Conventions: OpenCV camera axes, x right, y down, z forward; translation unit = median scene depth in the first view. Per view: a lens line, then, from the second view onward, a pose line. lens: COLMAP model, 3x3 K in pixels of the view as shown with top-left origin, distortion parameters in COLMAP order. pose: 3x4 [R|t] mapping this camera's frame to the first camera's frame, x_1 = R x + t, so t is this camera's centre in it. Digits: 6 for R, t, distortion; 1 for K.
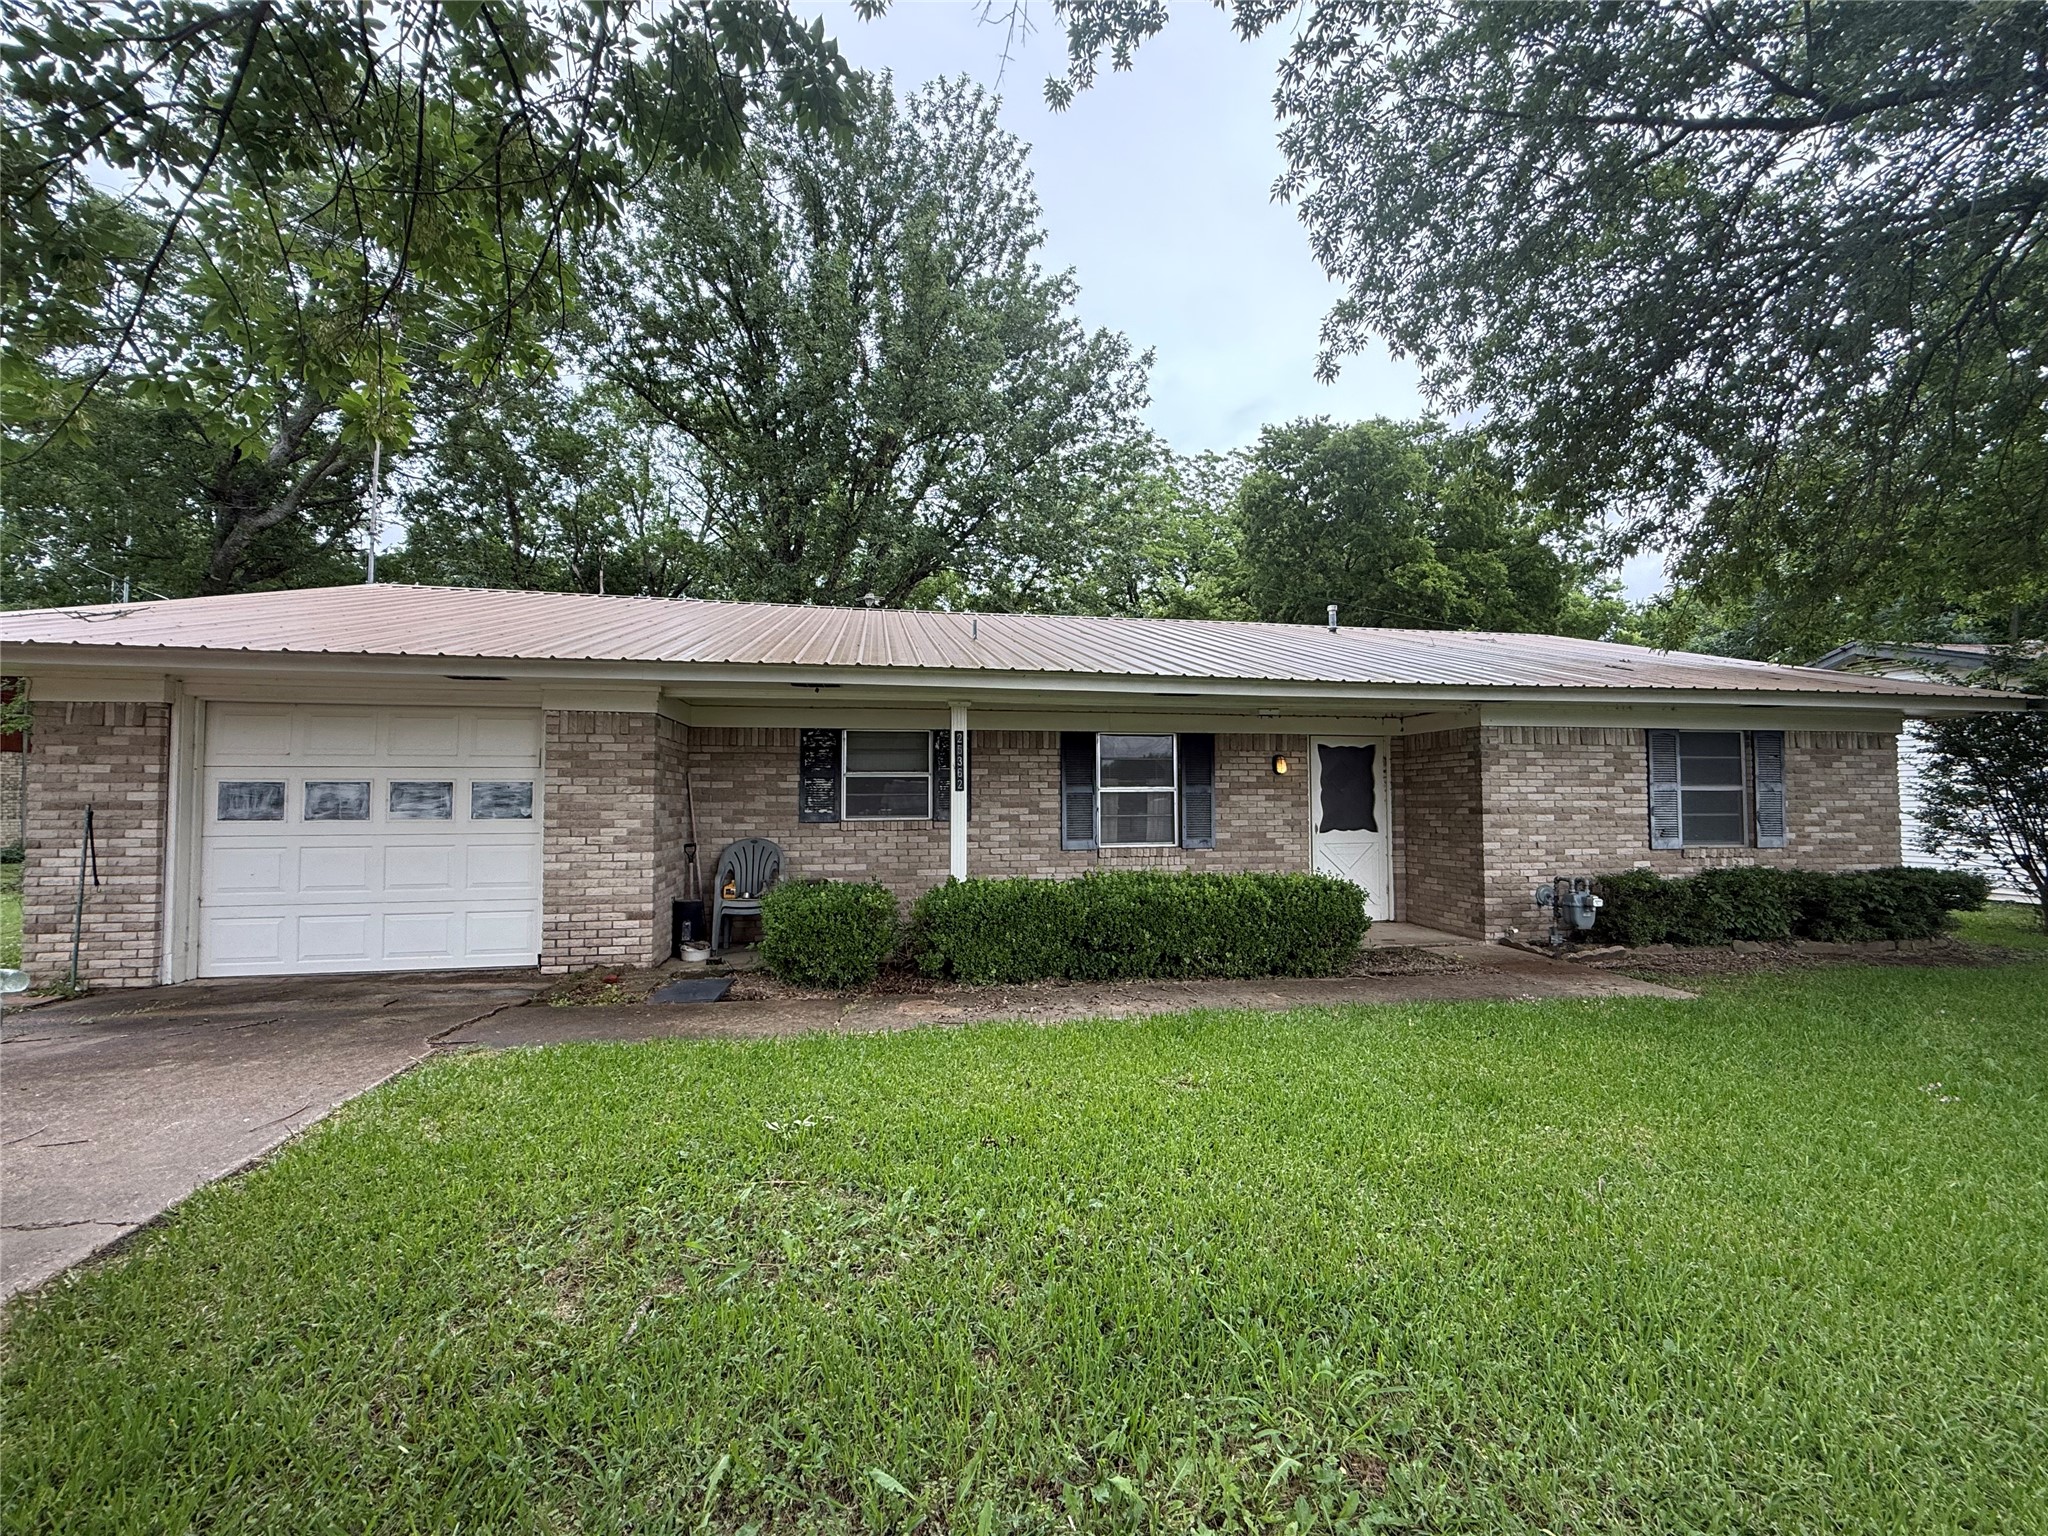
lens RADIAL K [[823.3, 0, 1023.2], [0, 823.3, 768.7], [0, 0, 1]] dist [-0.001429, -0.000015]
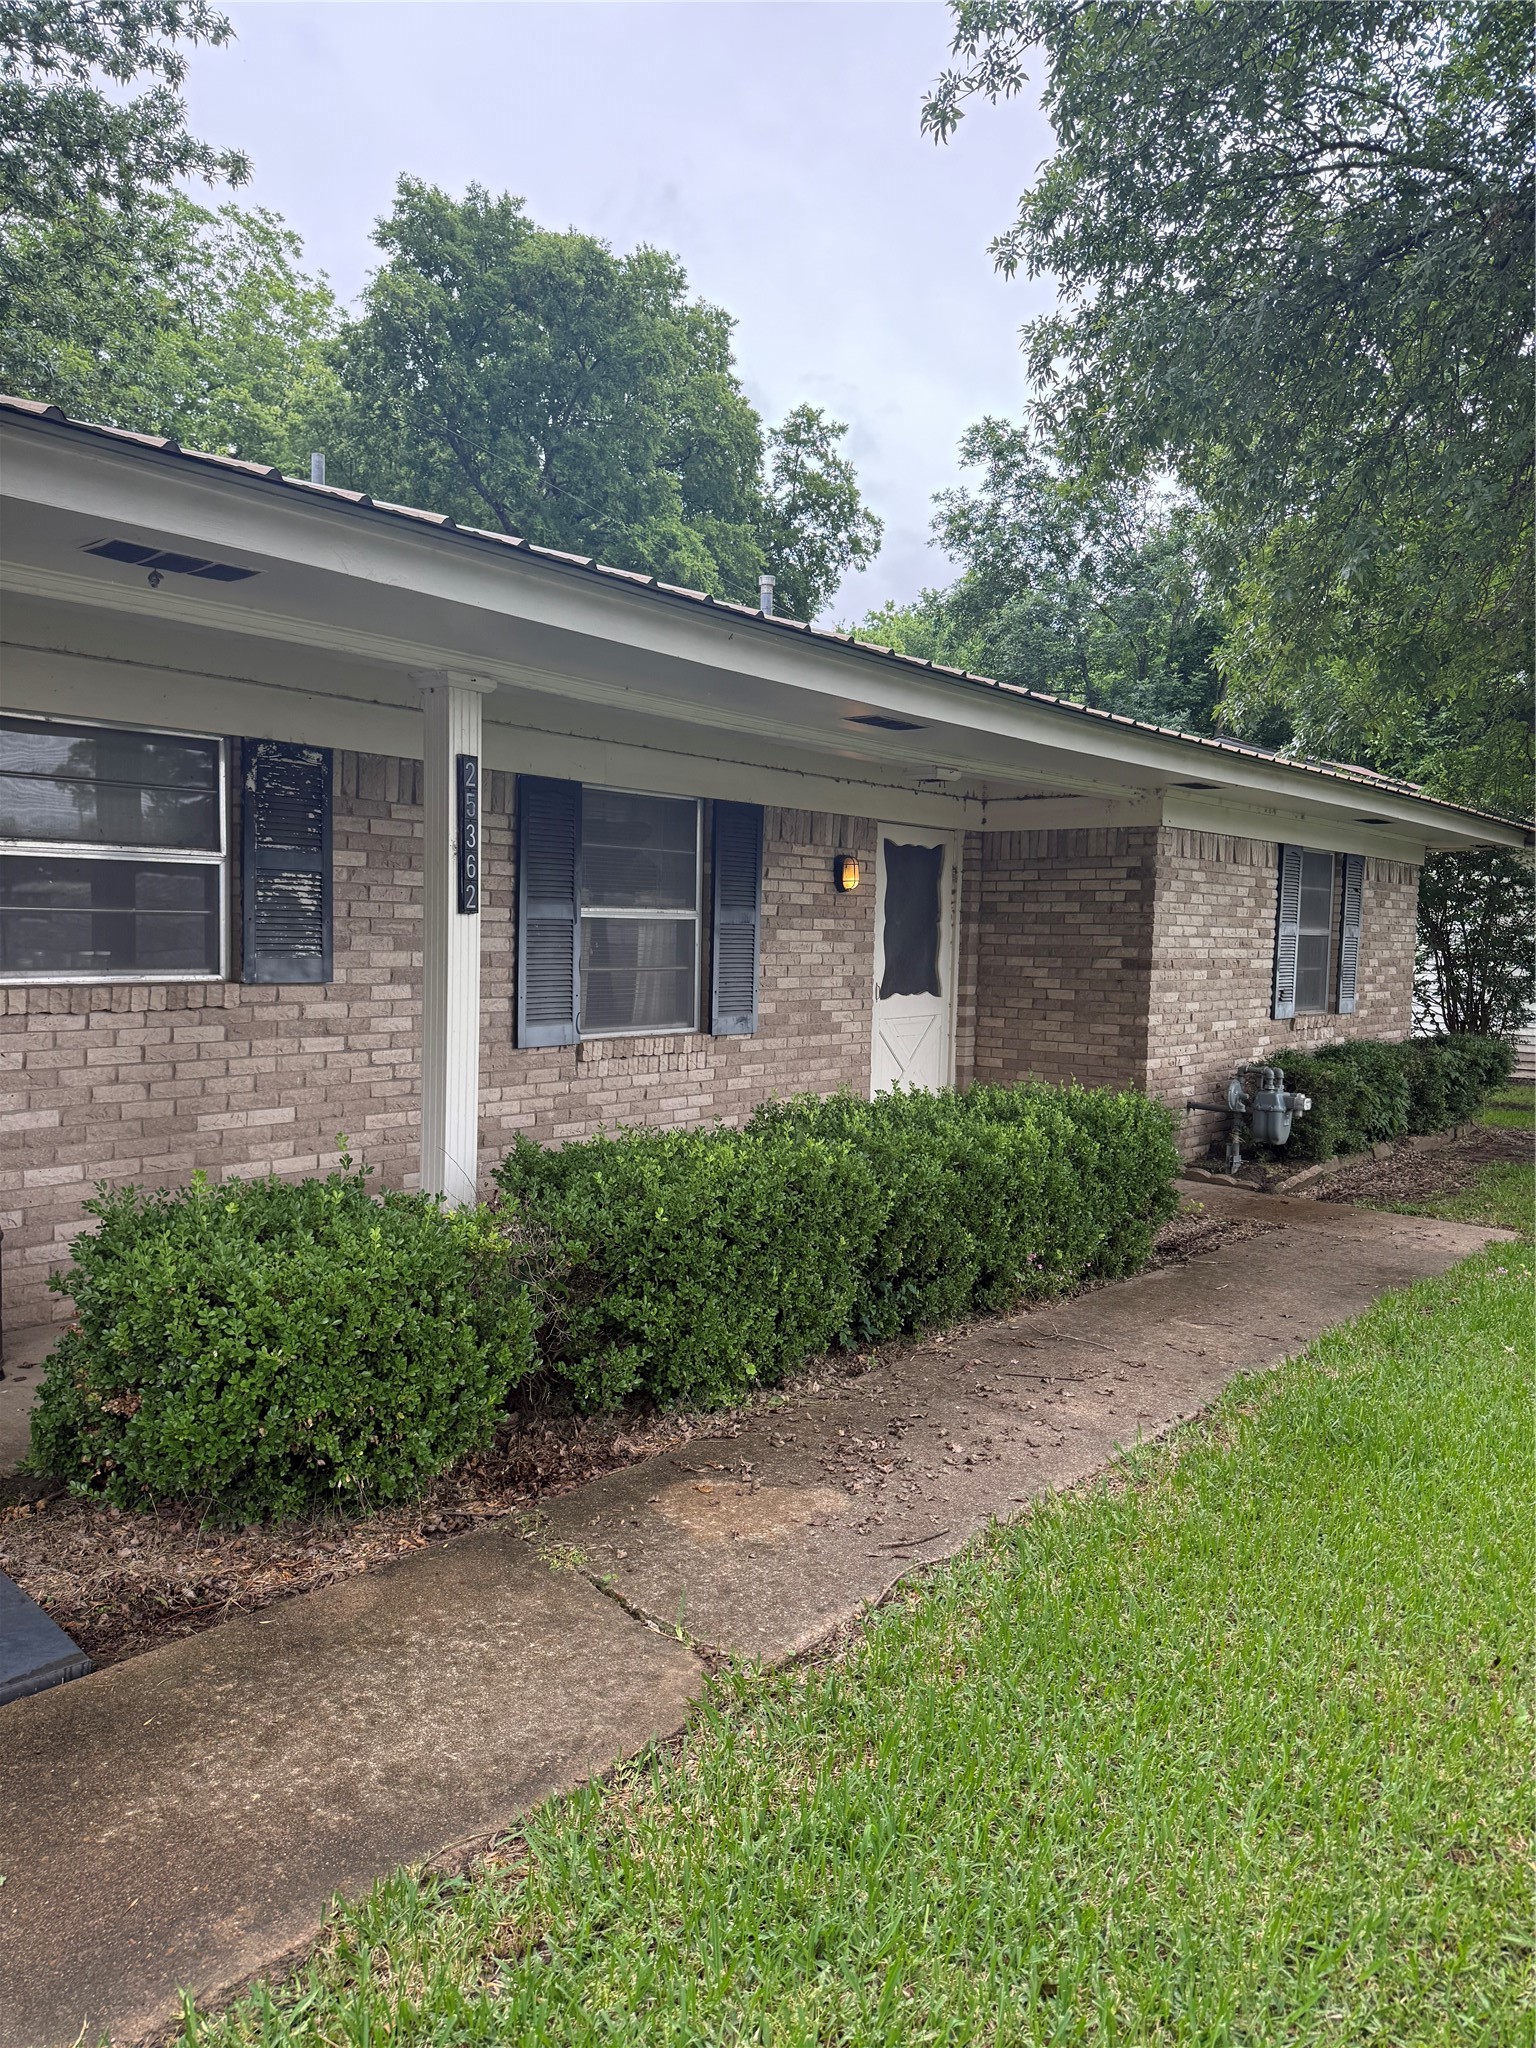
lens RADIAL K [[1437.5, 0, 768.6], [0, 1437.5, 1029.8], [0, 0, 1]] dist [0.044137, -0.045212]
pose [[0.770580, -0.026030, 0.636811, -0.321569], [-0.051939, 0.993278, 0.103450, 0.002284], [-0.635223, -0.112792, 0.764048, 0.313207]]
